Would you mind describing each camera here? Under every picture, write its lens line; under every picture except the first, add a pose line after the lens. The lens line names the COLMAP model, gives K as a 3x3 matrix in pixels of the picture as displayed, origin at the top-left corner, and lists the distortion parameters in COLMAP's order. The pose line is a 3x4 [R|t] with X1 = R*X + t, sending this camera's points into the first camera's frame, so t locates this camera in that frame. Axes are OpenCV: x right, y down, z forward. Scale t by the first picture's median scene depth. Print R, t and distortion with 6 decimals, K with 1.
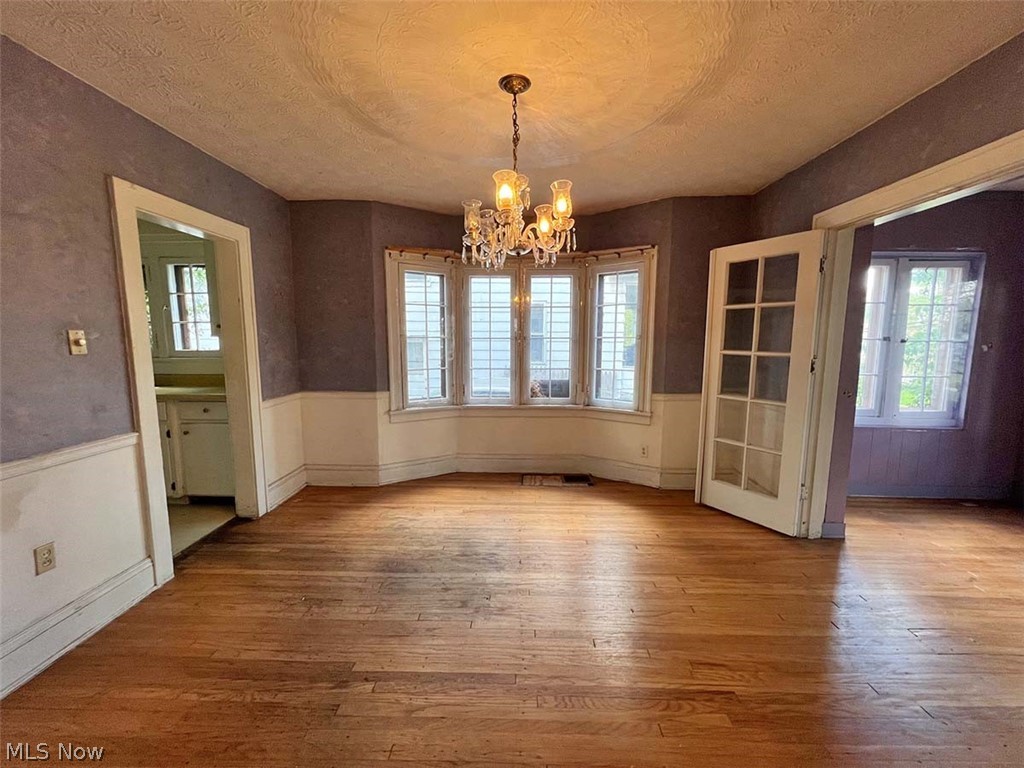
lens RADIAL K [[410.3, 0, 510.6], [0, 410.3, 387.0], [0, 0, 1]] dist [0.000504, -0.000014]
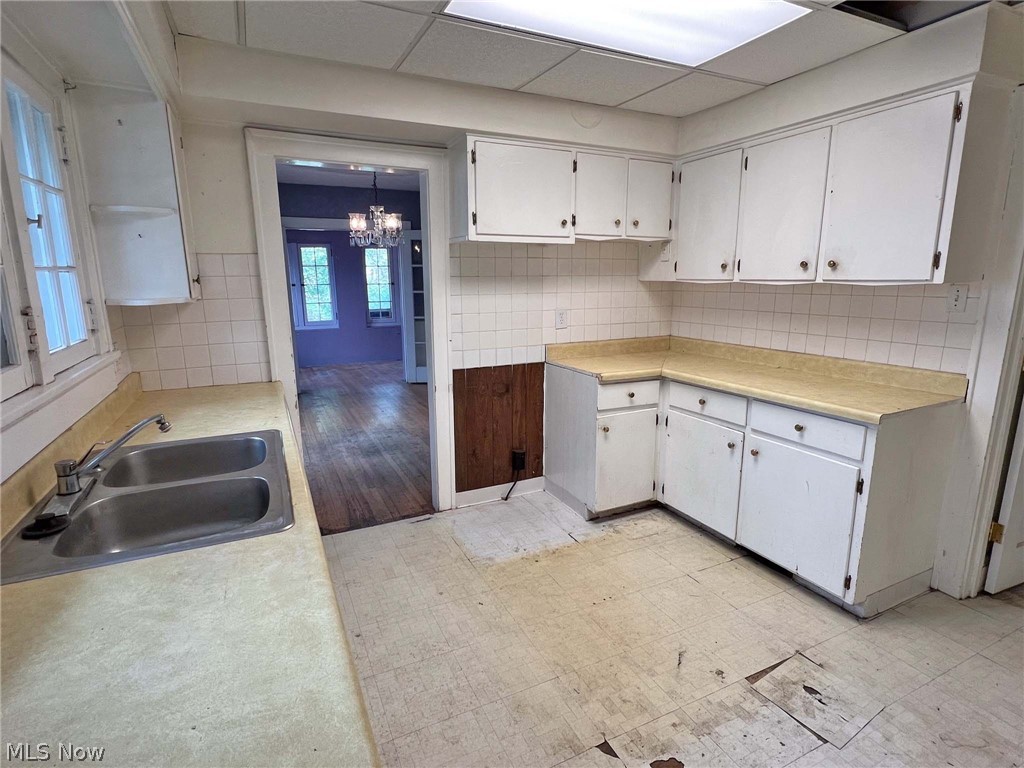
lens RADIAL K [[523.7, 0, 510.3], [0, 523.7, 387.3], [0, 0, 1]] dist [0.001114, -0.000355]
pose [[-0.455981, -0.184553, 0.870645, -1.821894], [0.114350, 0.958006, 0.262959, -0.176687], [-0.882613, 0.219463, -0.415729, 1.151569]]
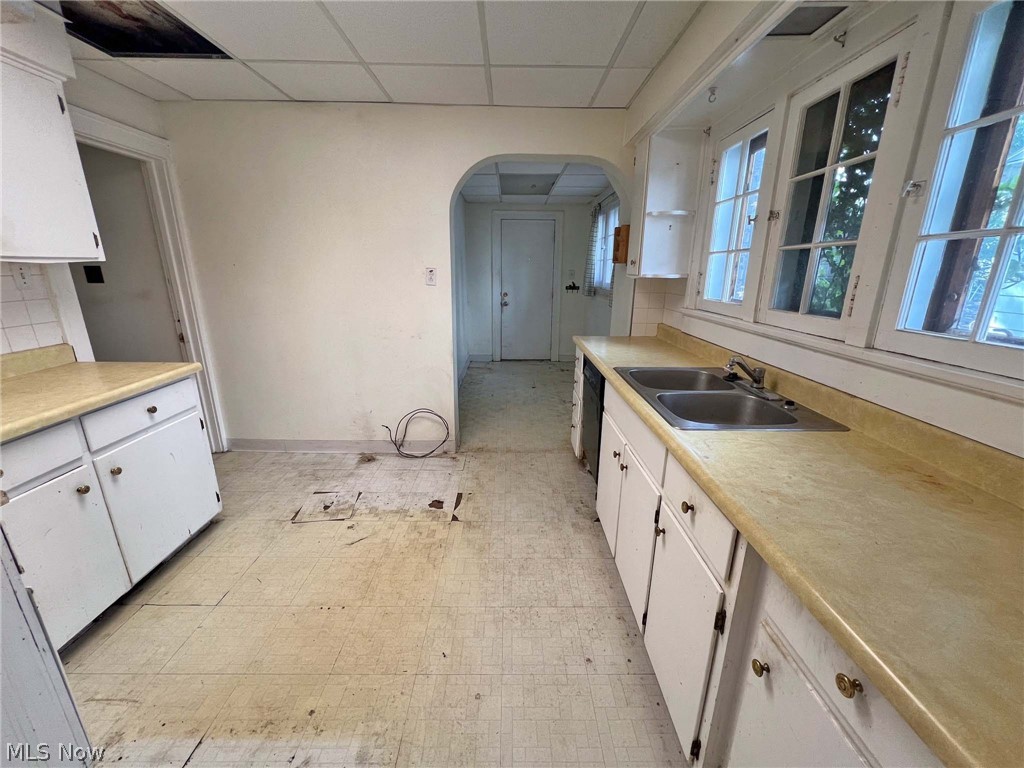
lens RADIAL K [[409.7, 0, 513.1], [0, 409.7, 385.9], [0, 0, 1]] dist [-0.002199, -0.000178]
pose [[0.036143, 0.279100, -0.959582, -0.690764], [-0.128257, 0.953564, 0.272519, -0.128127], [0.991082, 0.113223, 0.070261, 0.929020]]
